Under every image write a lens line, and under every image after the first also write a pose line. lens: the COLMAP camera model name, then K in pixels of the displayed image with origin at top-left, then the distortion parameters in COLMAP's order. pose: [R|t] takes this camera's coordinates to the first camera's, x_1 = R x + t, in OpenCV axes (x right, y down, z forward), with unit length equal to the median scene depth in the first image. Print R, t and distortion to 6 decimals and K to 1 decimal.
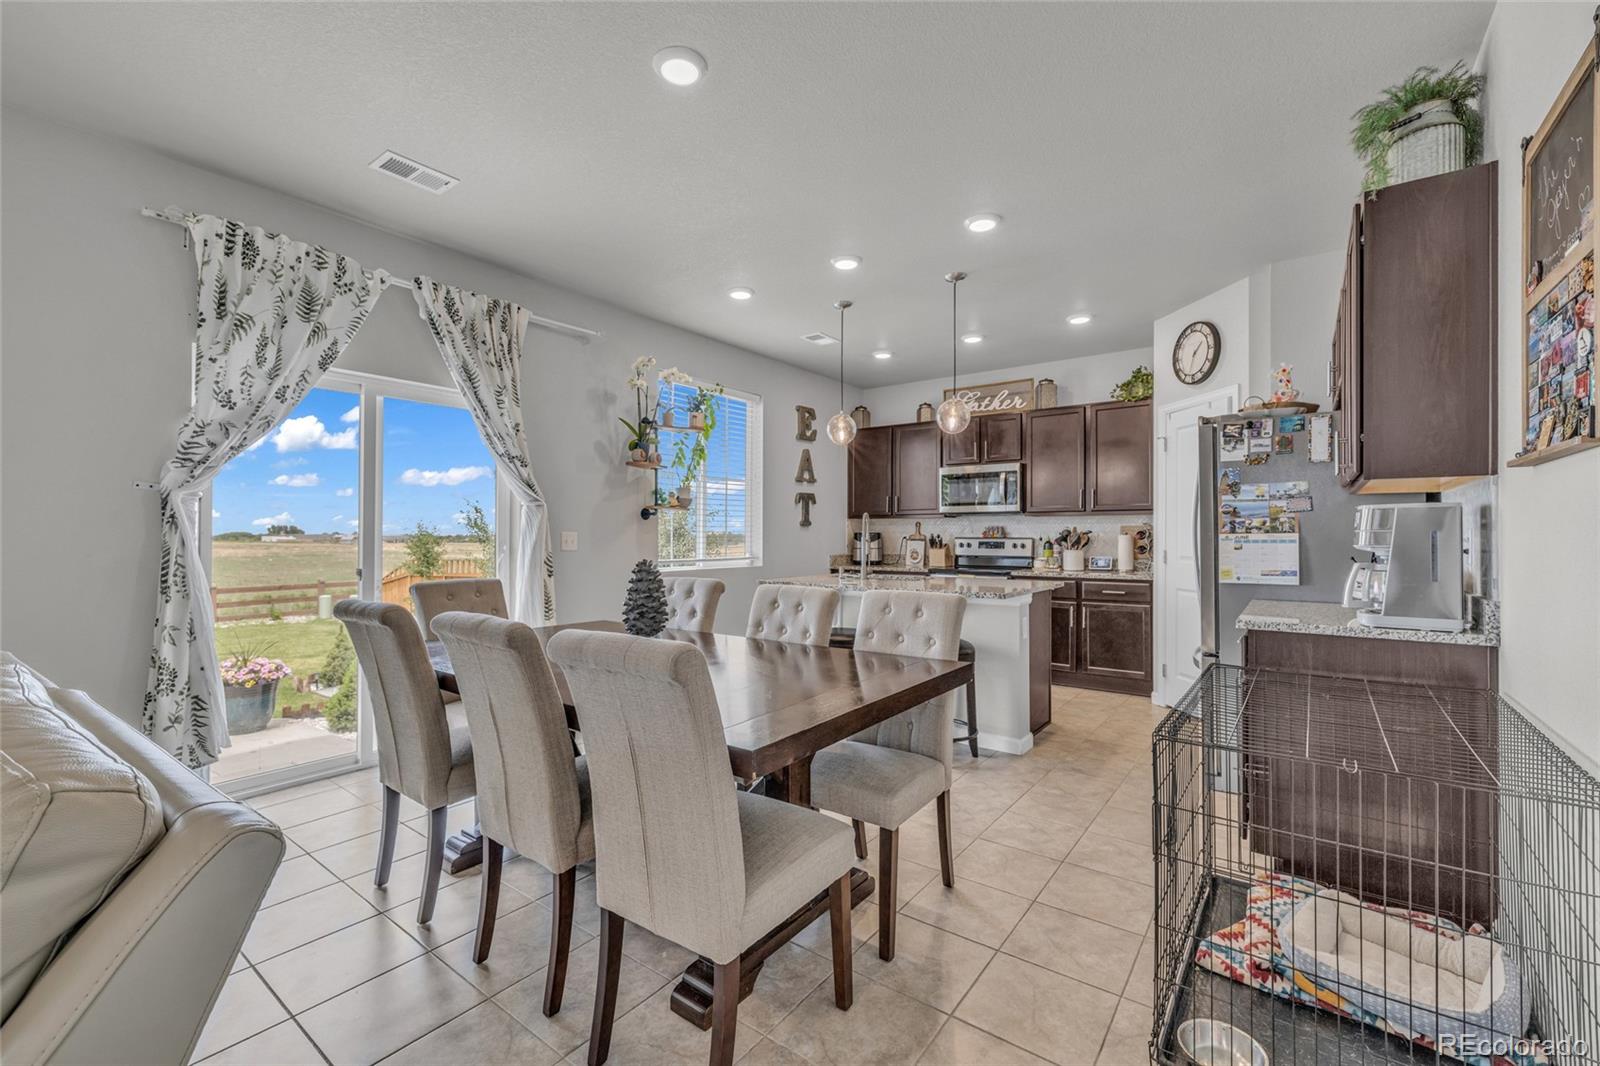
lens RADIAL K [[678.9, 0, 804.8], [0, 678.9, 528.3], [0, 0, 1]] dist [-0.000906, -0.000175]
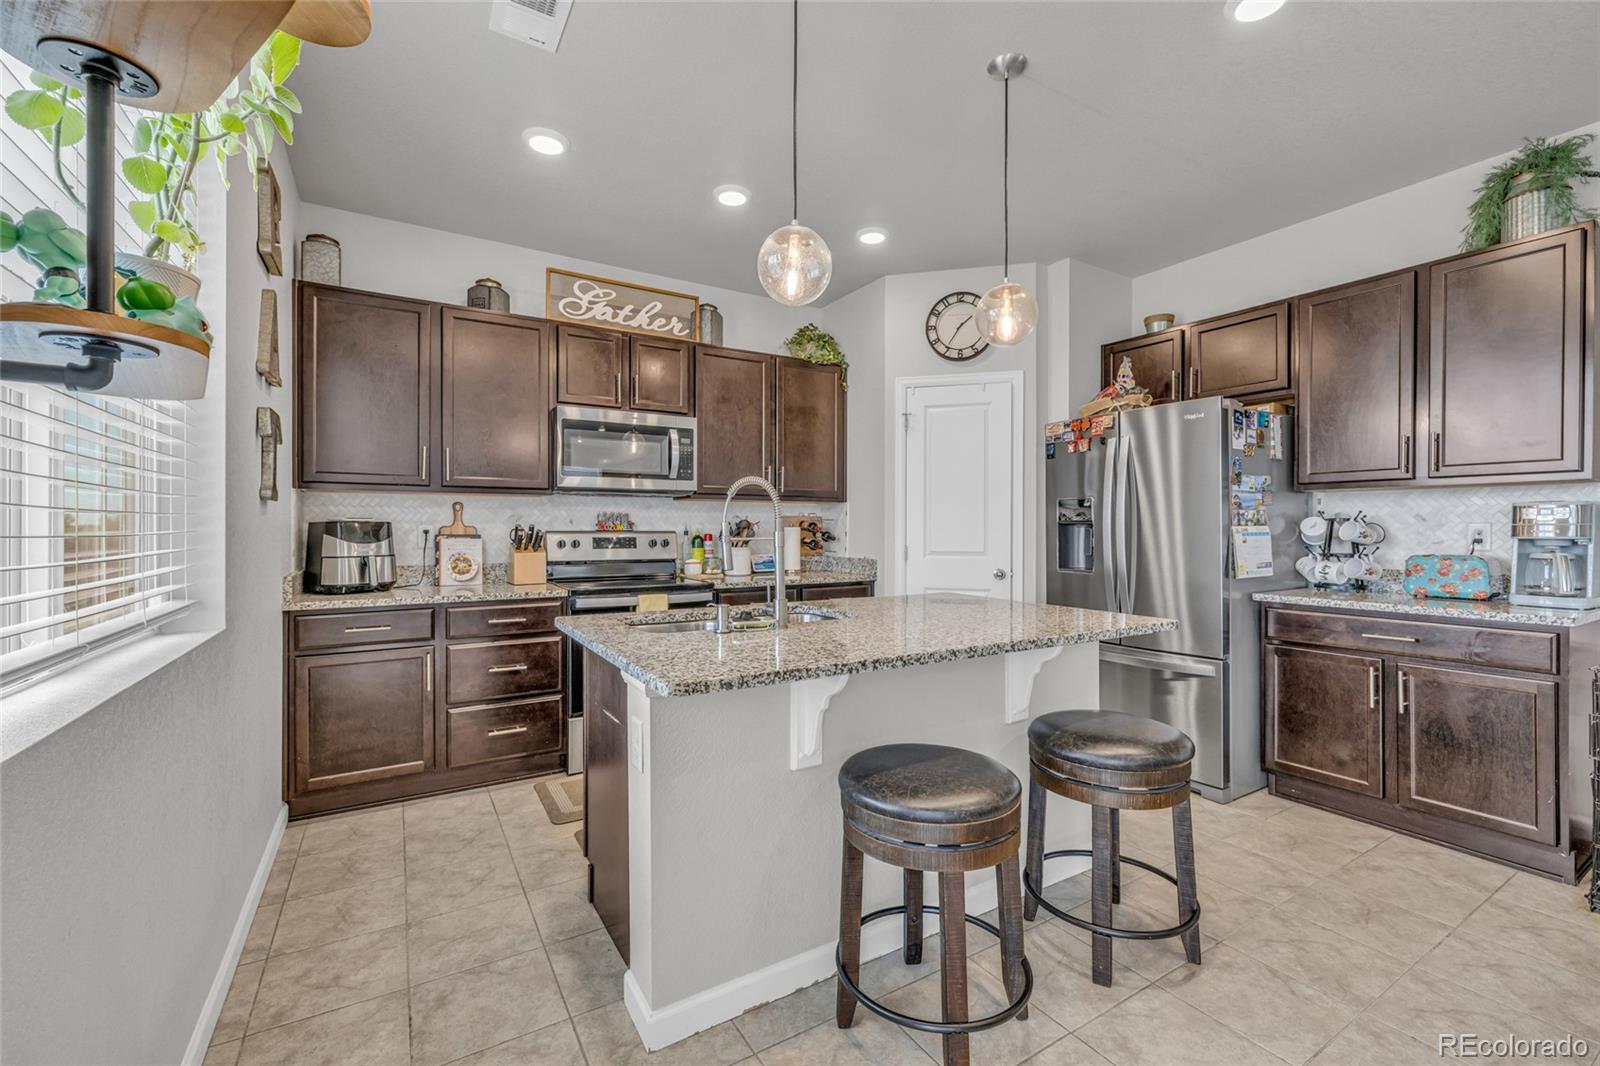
lens RADIAL K [[678.9, 0, 804.8], [0, 678.9, 528.3], [0, 0, 1]] dist [-0.000906, -0.000175]
pose [[0.369477, -0.000812, 0.929240, -0.256418], [-0.010505, 0.999932, 0.005050, 0.006534], [-0.929181, -0.011627, 0.369443, 0.644665]]
